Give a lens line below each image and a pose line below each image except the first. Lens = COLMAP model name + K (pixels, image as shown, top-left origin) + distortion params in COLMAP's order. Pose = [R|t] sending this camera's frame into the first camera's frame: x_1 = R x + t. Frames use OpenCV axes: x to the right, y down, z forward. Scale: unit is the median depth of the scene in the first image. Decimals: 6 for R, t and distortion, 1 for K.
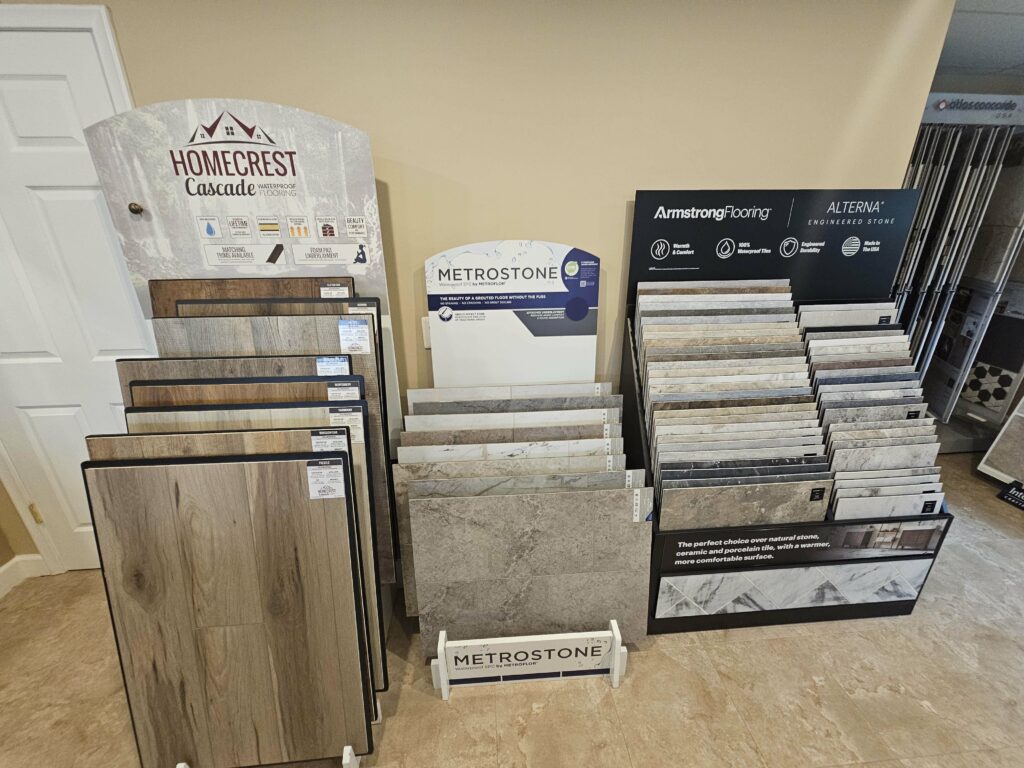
lens RADIAL K [[416.9, 0, 512.9], [0, 416.9, 385.9], [0, 0, 1]] dist [-0.008733, 0.004161]
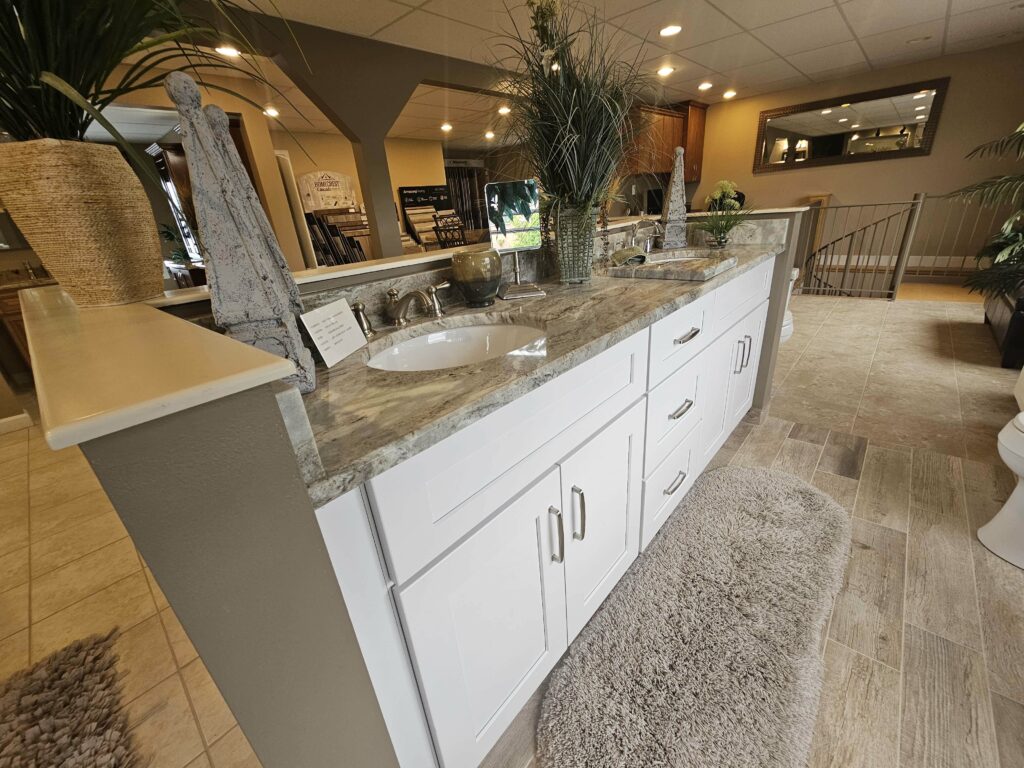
lens RADIAL K [[416.9, 0, 512.9], [0, 416.9, 385.9], [0, 0, 1]] dist [-0.008733, 0.004161]
pose [[0.722319, -0.320755, 0.612676, -2.258232], [0.310549, 0.942028, 0.127057, 1.373940], [-0.617912, 0.098490, 0.780054, -3.076204]]
